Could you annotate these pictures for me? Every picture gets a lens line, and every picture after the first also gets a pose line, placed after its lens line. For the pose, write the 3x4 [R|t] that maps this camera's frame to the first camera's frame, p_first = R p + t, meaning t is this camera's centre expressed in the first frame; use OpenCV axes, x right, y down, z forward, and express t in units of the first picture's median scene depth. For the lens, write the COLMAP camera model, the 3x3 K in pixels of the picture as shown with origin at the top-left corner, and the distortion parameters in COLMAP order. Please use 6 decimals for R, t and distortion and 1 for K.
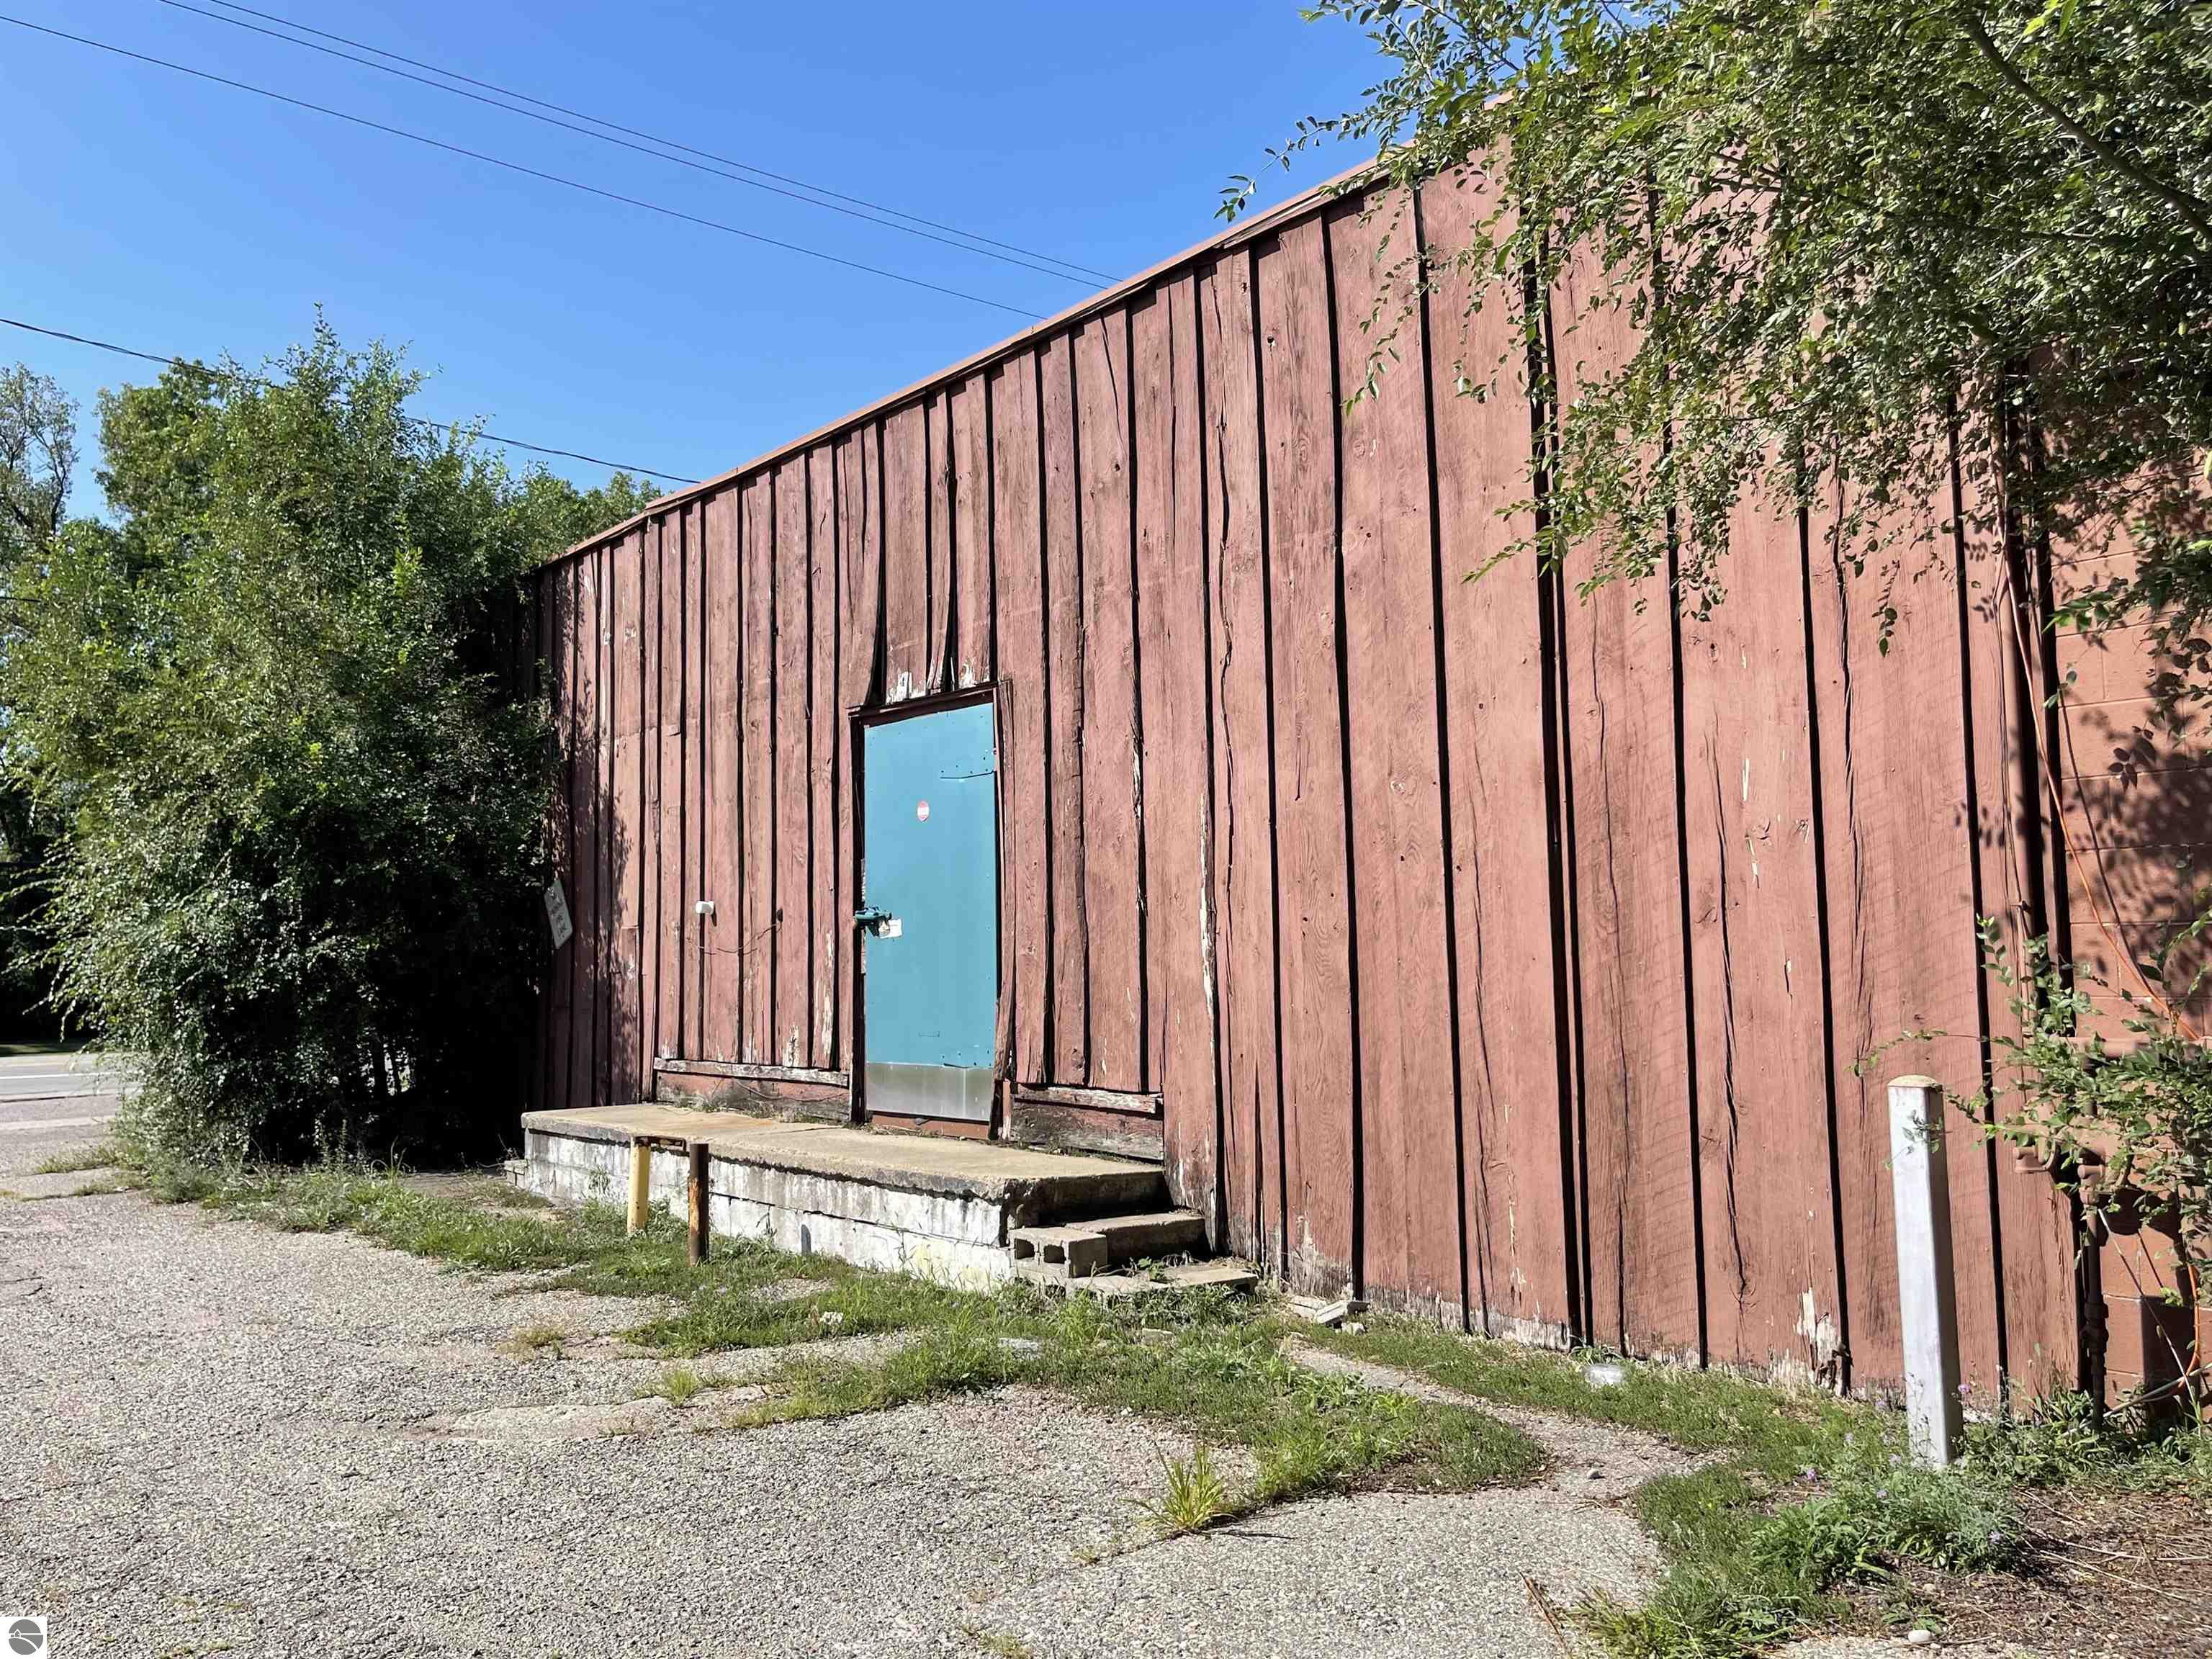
lens RADIAL K [[1747.7, 0, 1106.0], [0, 1747.7, 829.5], [0, 0, 1]] dist [0.001904, 0.000282]
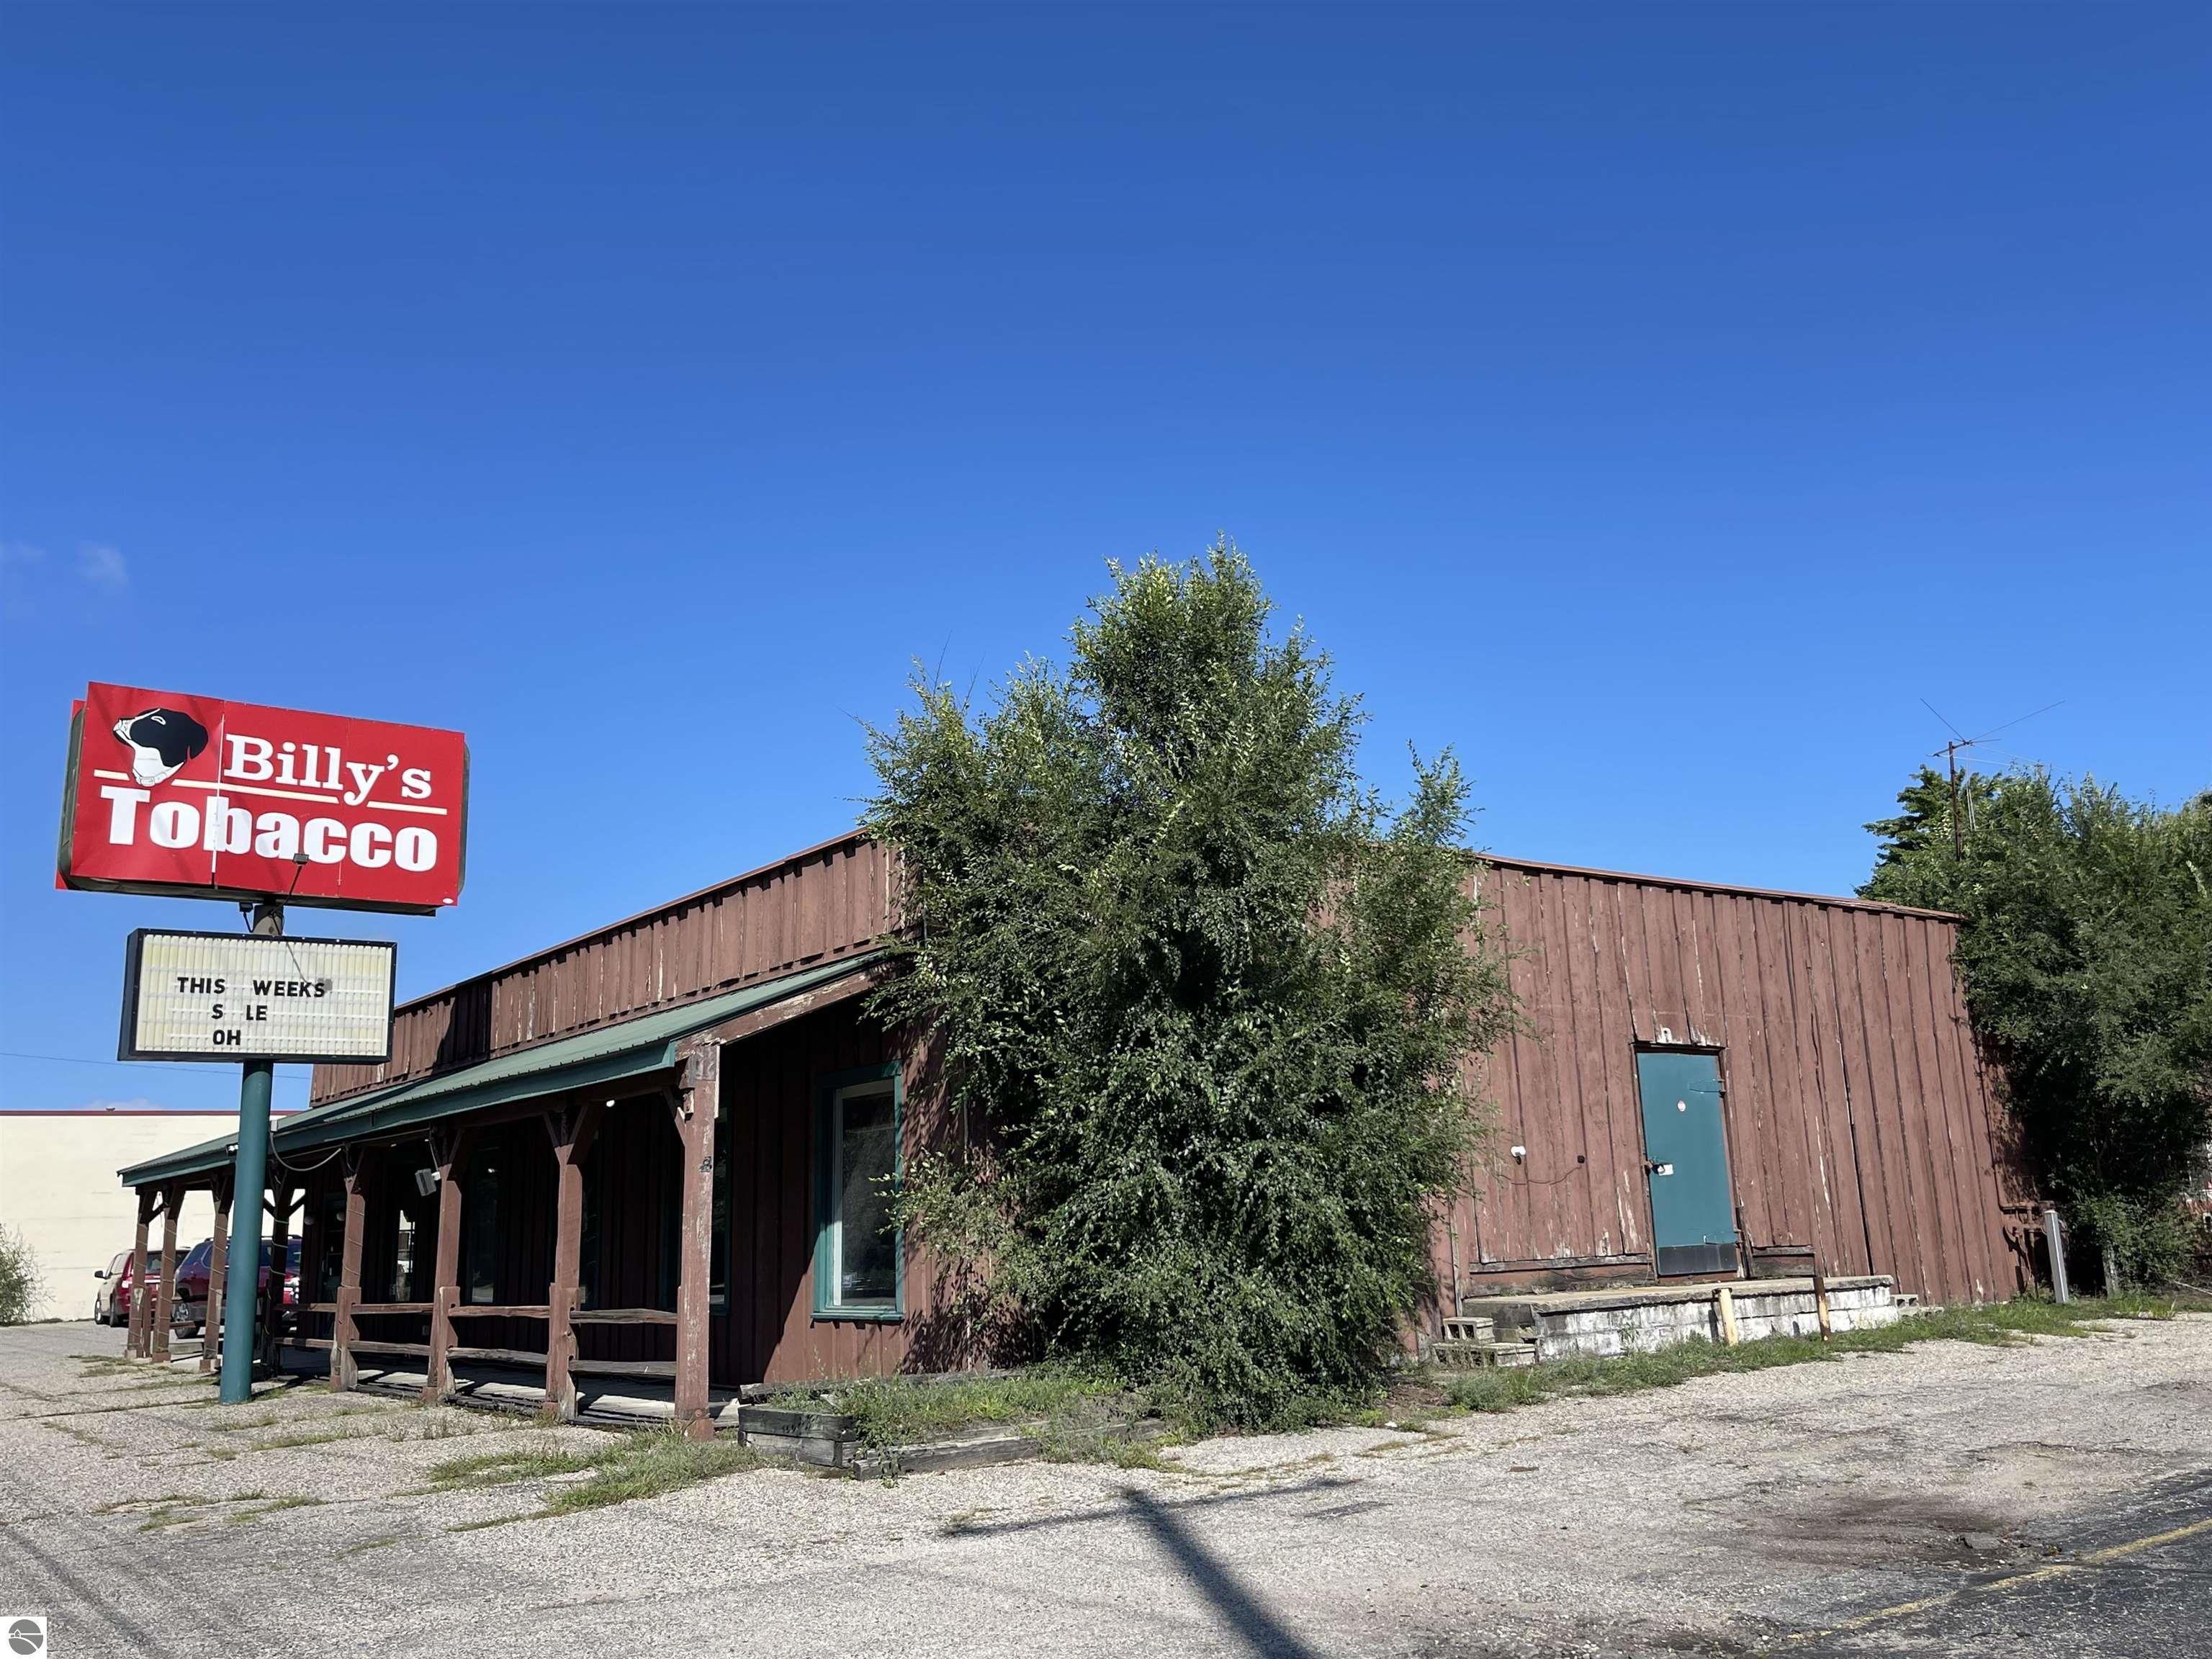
lens RADIAL K [[1852.0, 0, 1106.0], [0, 1852.0, 829.5], [0, 0, 1]] dist [0.000244, 0.000815]
pose [[0.055107, 0.227380, 0.972246, -2.320612], [-0.047318, 0.973226, -0.224928, 0.191566], [-0.997359, -0.033610, 0.064391, 1.633037]]
